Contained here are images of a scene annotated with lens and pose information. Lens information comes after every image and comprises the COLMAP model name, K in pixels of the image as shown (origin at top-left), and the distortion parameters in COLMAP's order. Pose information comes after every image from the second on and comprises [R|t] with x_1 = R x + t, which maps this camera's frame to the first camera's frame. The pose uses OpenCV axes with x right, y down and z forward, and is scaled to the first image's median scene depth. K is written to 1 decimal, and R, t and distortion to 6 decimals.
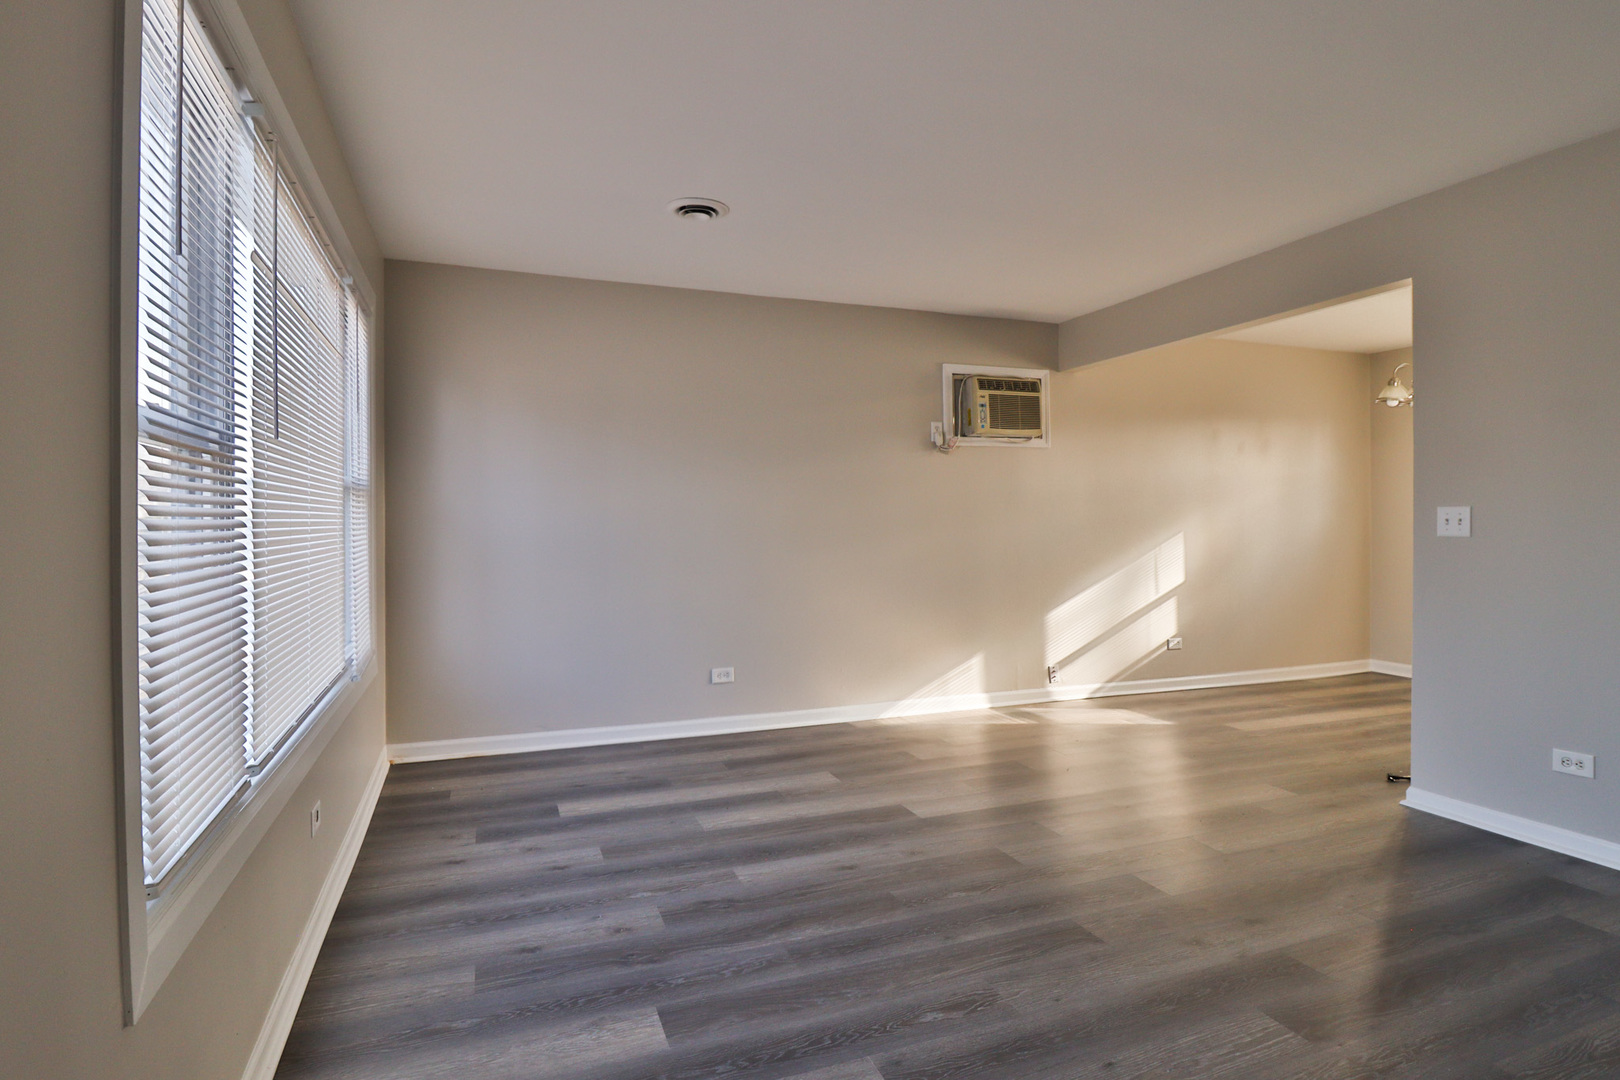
lens RADIAL K [[837.6, 0, 809.6], [0, 837.6, 531.6], [0, 0, 1]] dist [-0.003959, -0.009590]
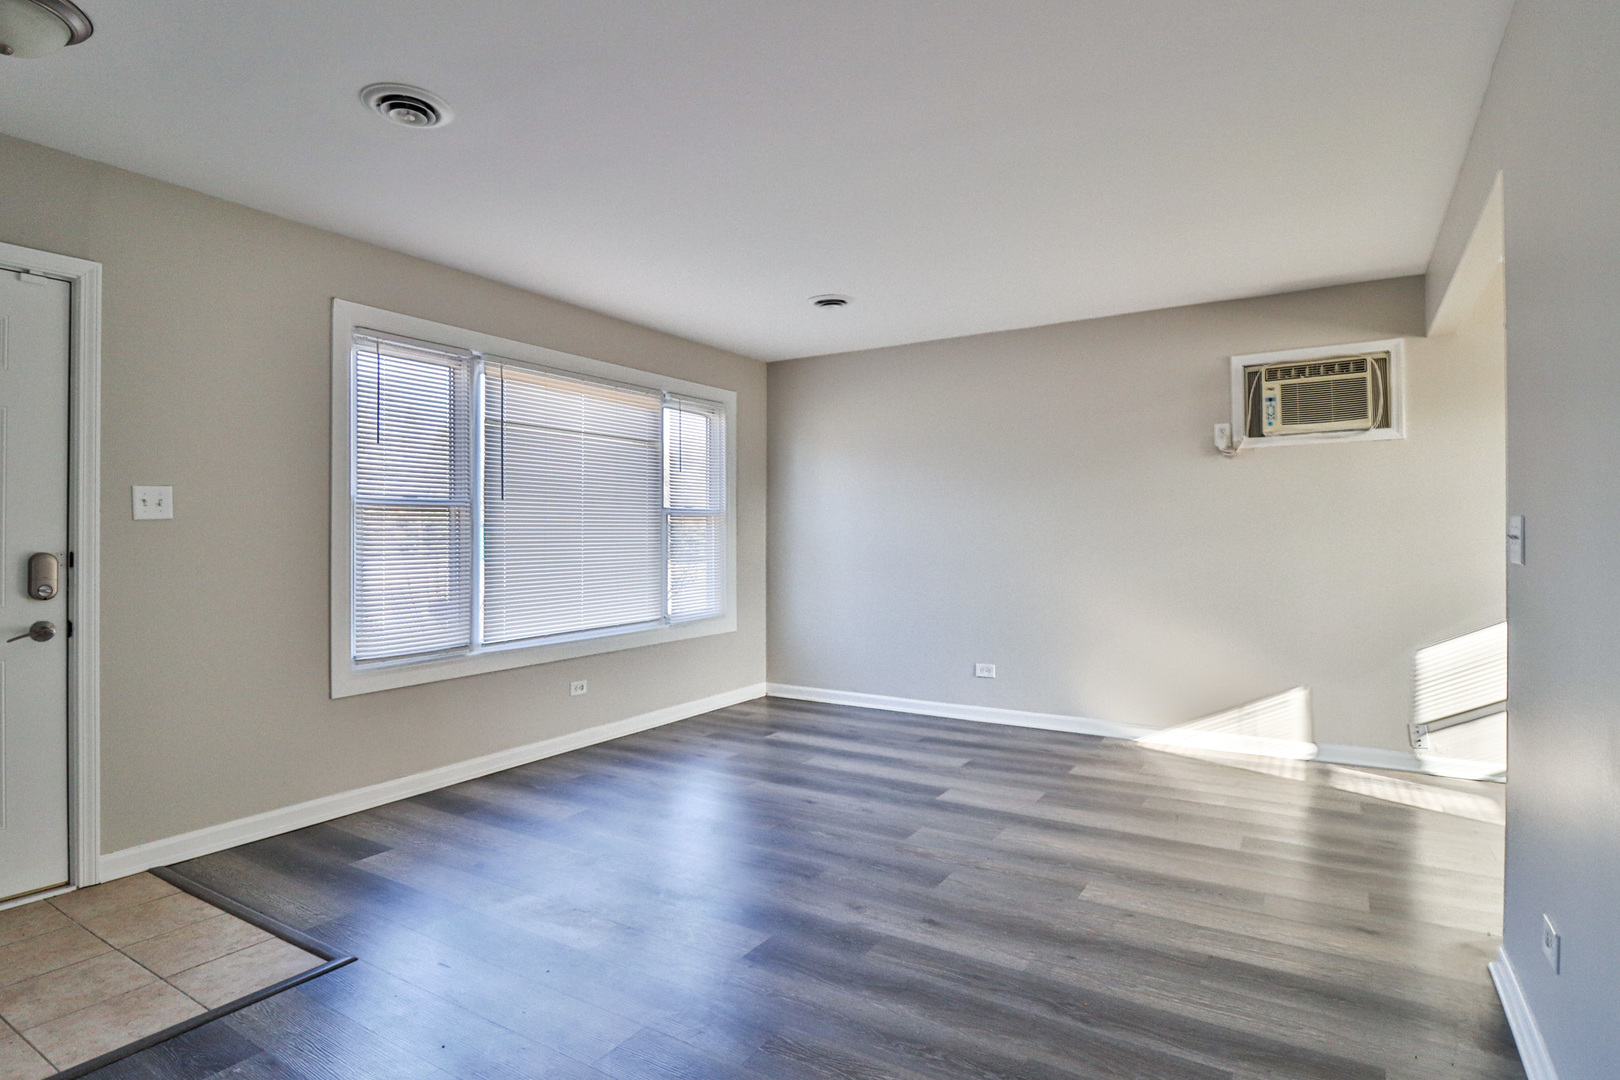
lens RADIAL K [[837.6, 0, 809.6], [0, 837.6, 531.6], [0, 0, 1]] dist [-0.003959, -0.009590]
pose [[0.600841, -0.001362, -0.799368, 0.854272], [-0.006302, 0.999959, -0.006440, -0.010414], [0.799344, 0.008907, 0.600808, 0.161758]]
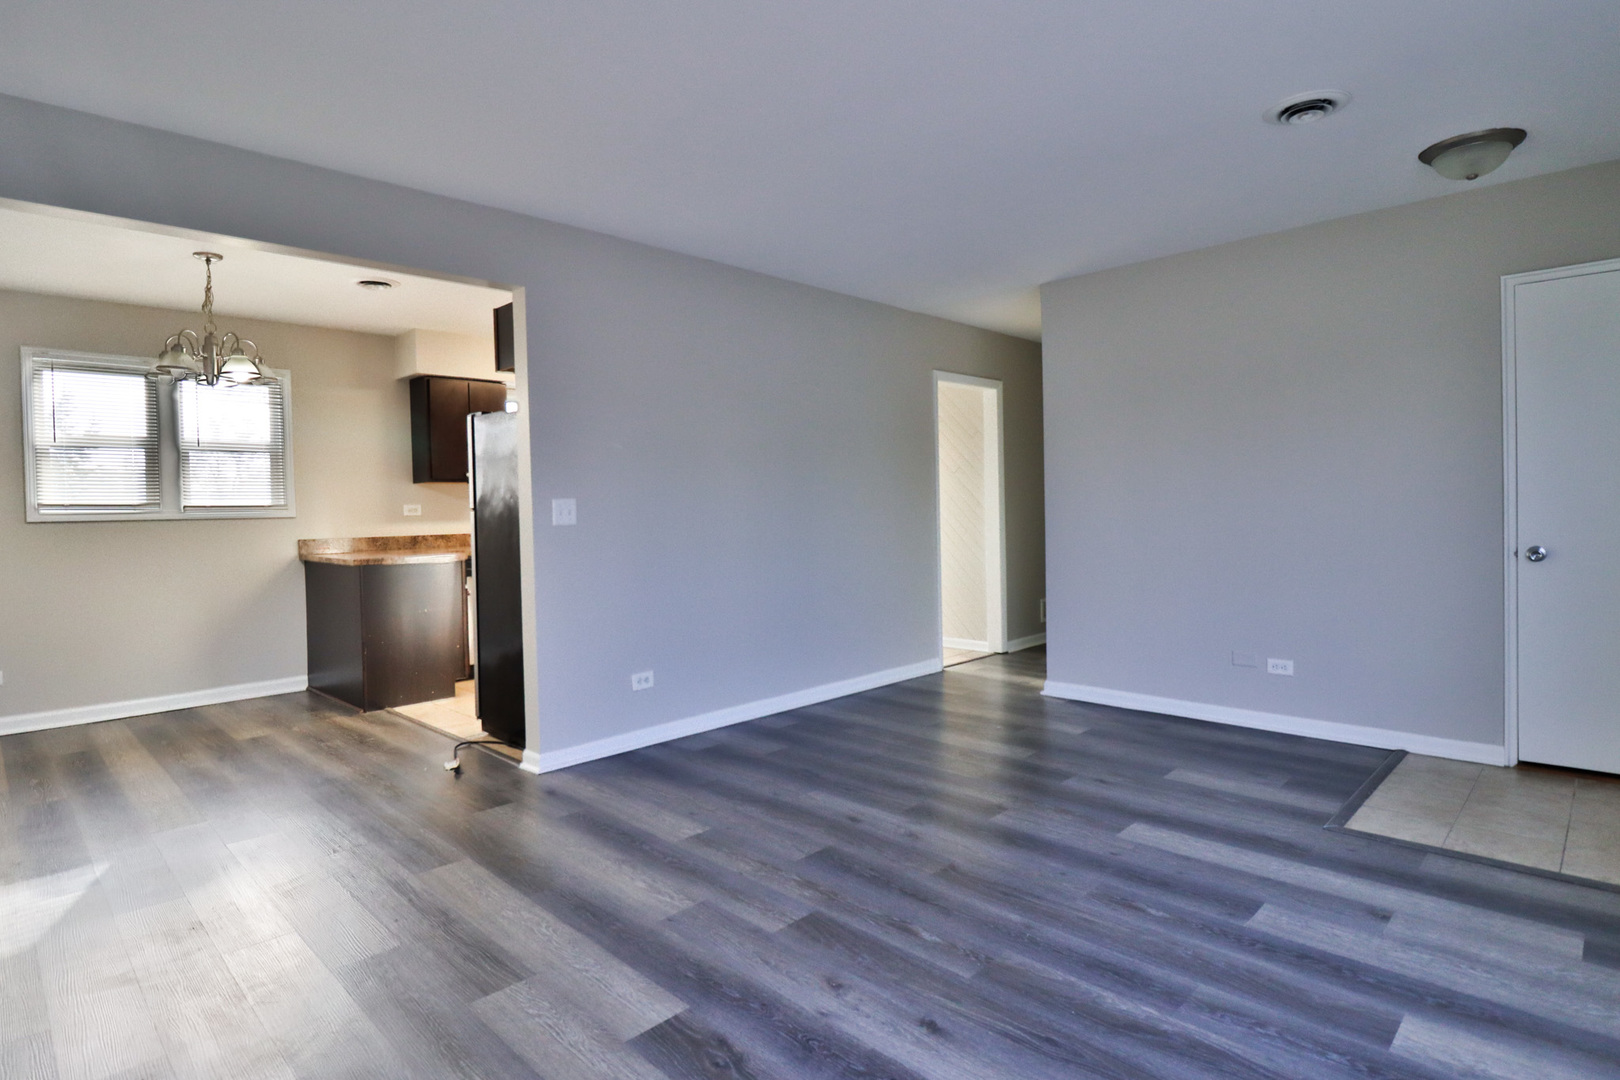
lens RADIAL K [[837.6, 0, 809.6], [0, 837.6, 531.6], [0, 0, 1]] dist [-0.003959, -0.009590]
pose [[-0.412702, -0.016299, 0.910720, -0.397036], [0.029320, 0.999084, 0.031167, -0.009699], [-0.910394, 0.039565, -0.411846, 1.048210]]
